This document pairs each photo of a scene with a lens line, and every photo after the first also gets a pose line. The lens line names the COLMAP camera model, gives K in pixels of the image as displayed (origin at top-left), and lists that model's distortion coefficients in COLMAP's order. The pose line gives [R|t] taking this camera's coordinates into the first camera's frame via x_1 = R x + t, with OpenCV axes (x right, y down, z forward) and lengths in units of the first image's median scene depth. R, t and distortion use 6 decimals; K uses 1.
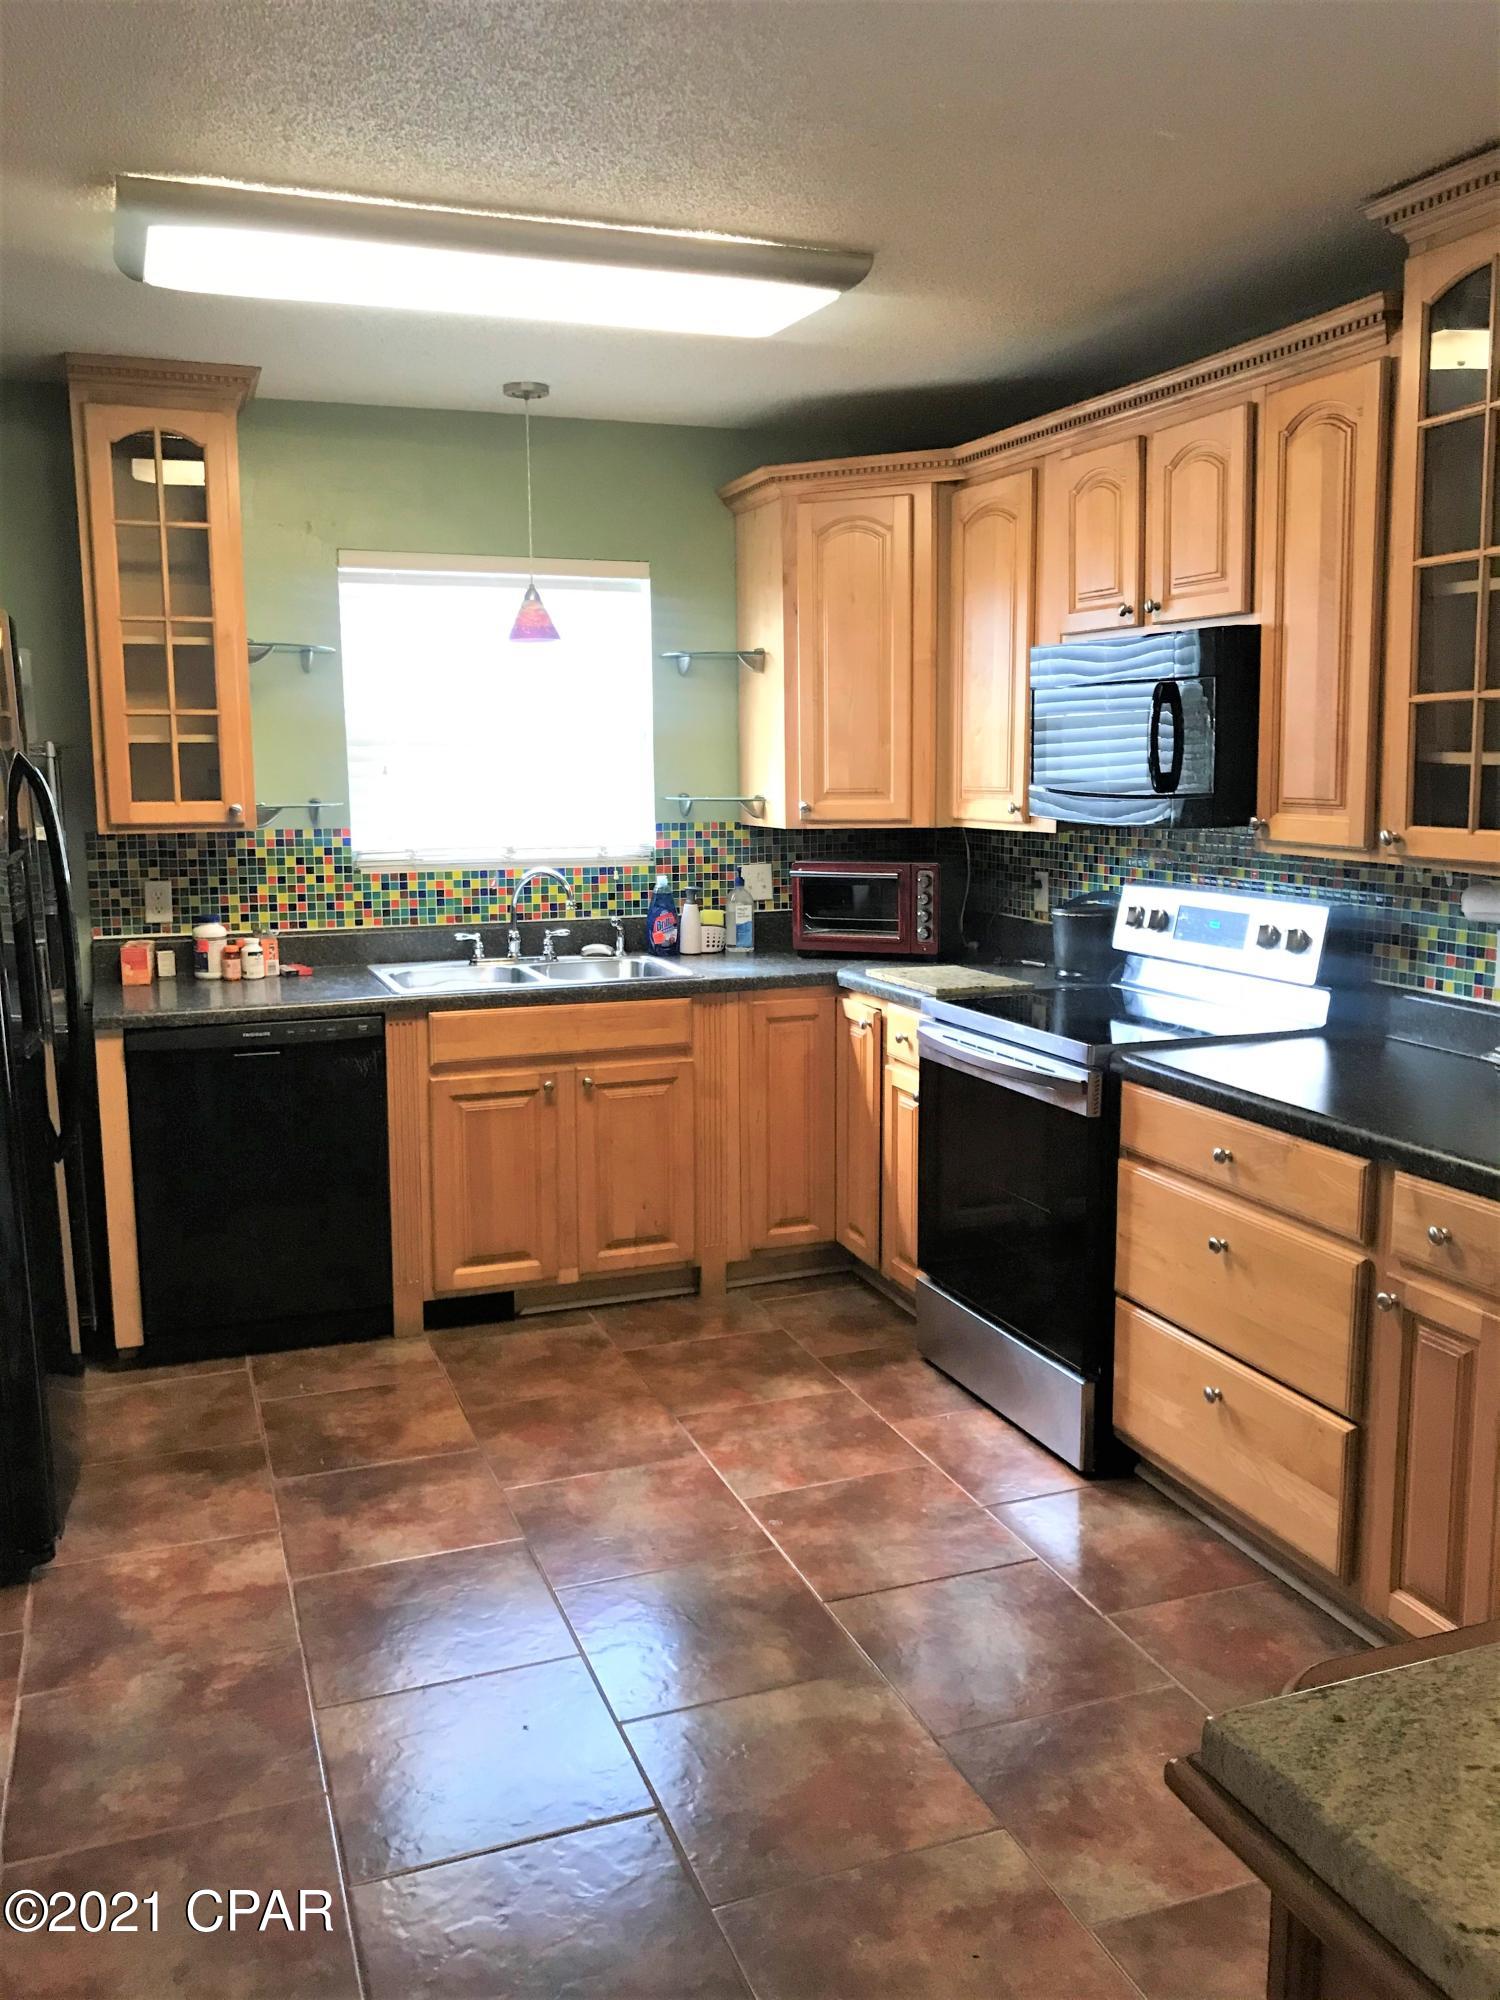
lens RADIAL K [[1640.9, 0, 740.2], [0, 1640.9, 992.6], [0, 0, 1]] dist [0.036381, -0.041110]
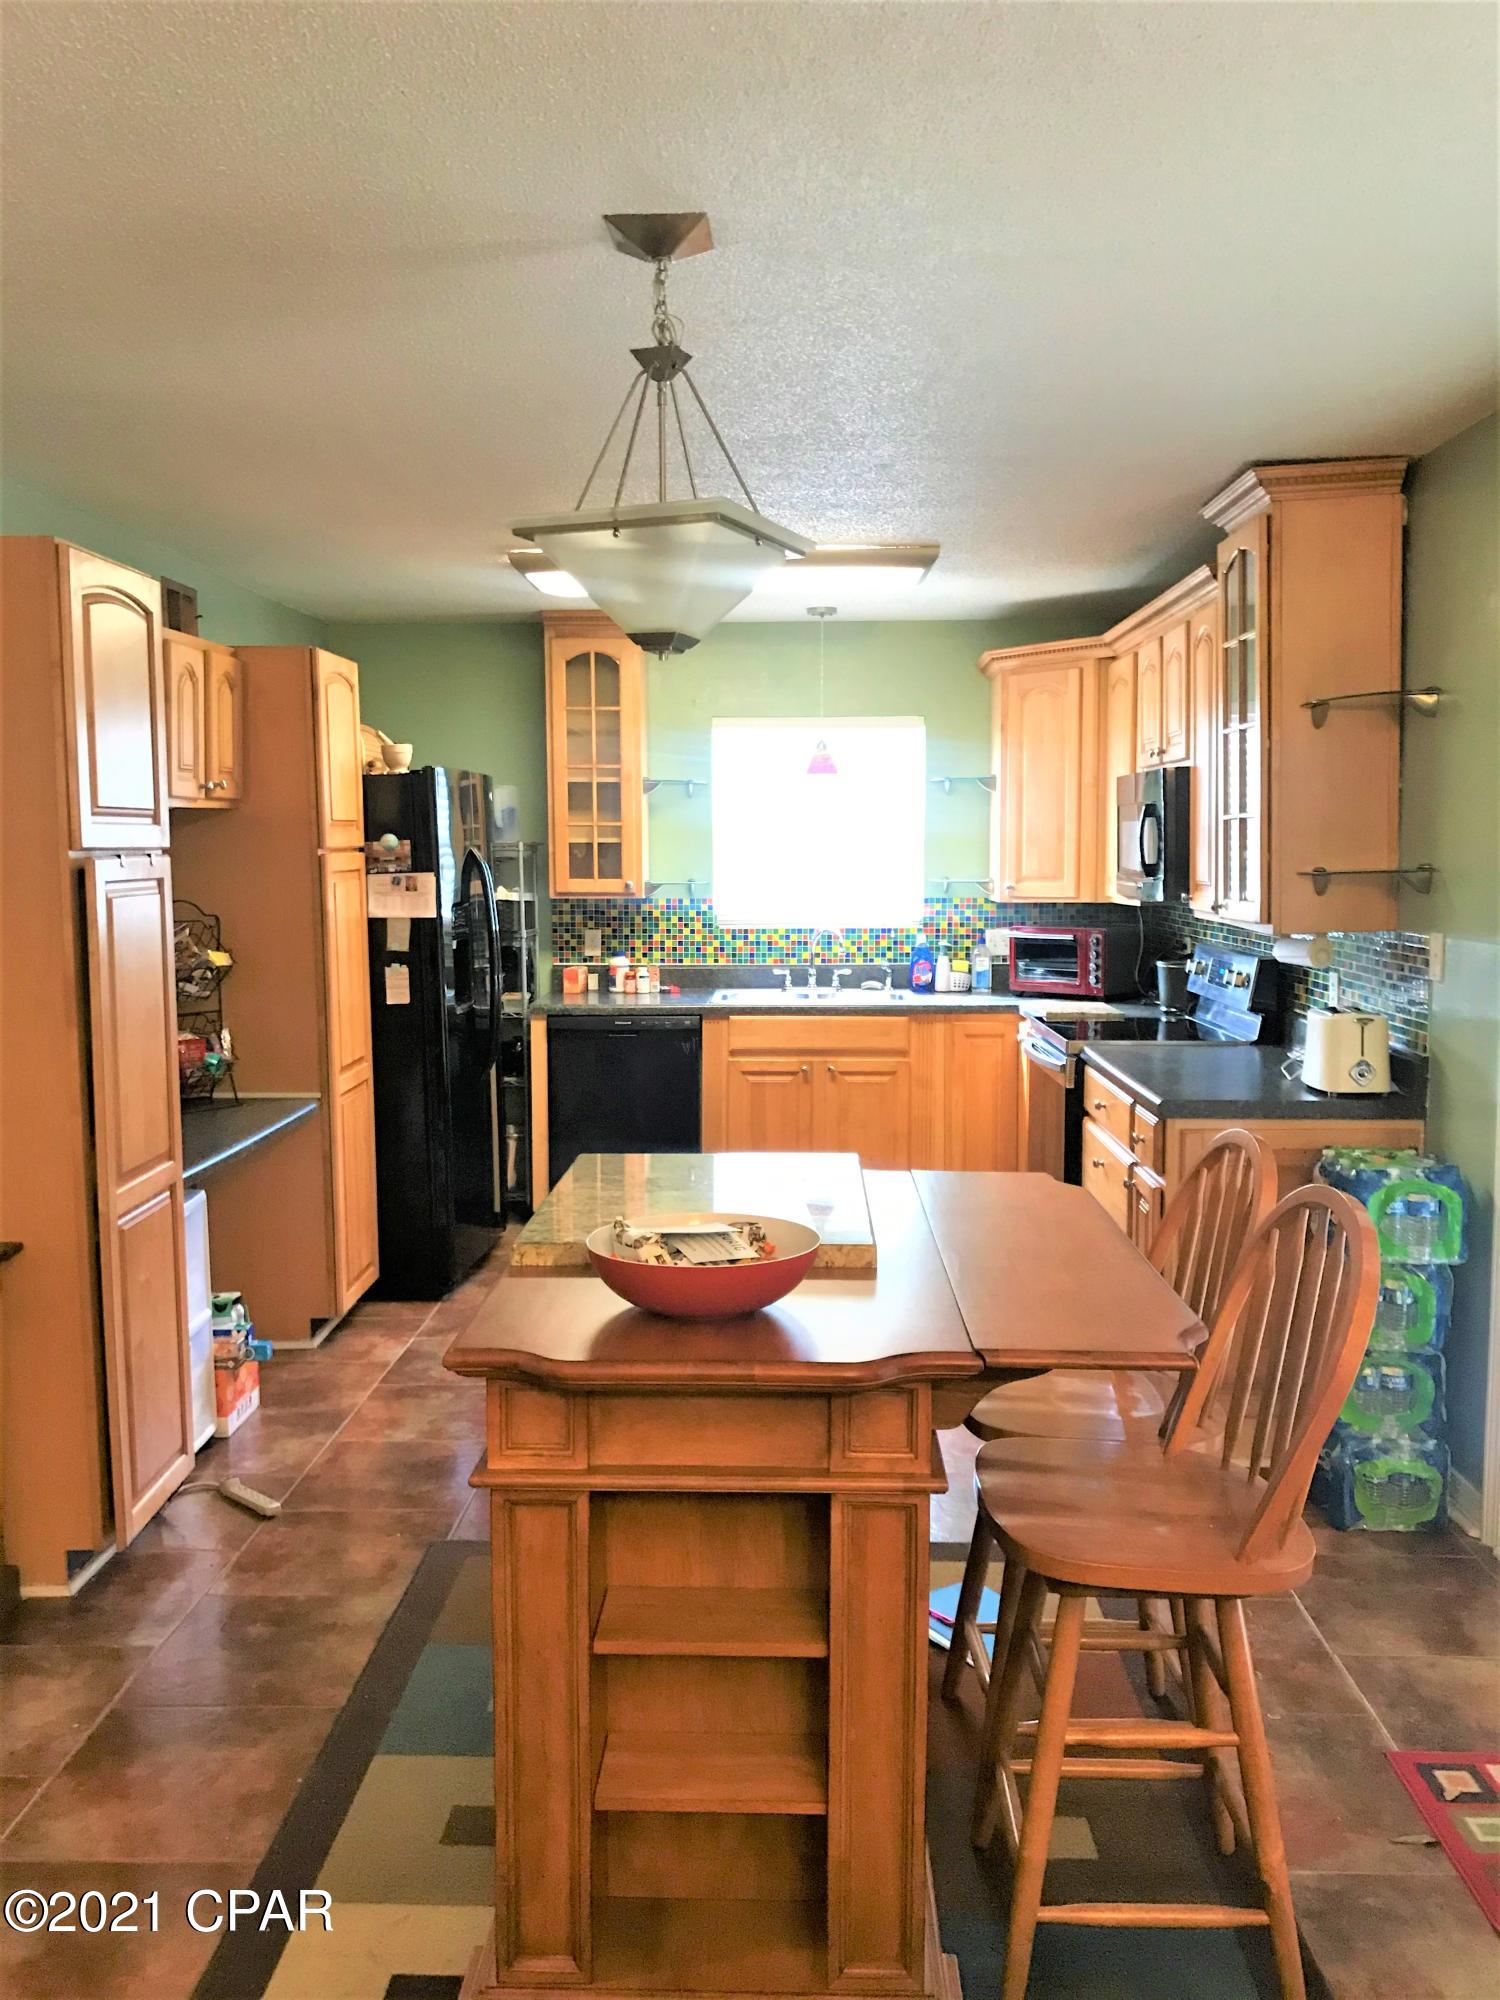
lens RADIAL K [[1640.9, 0, 758.8], [0, 1640.9, 1003.4], [0, 0, 1]] dist [0.036381, -0.041110]
pose [[0.926062, 0.038382, -0.375414, 0.380705], [-0.056516, 0.997701, -0.037406, 0.051846], [0.373115, 0.055857, 0.926102, -0.383394]]
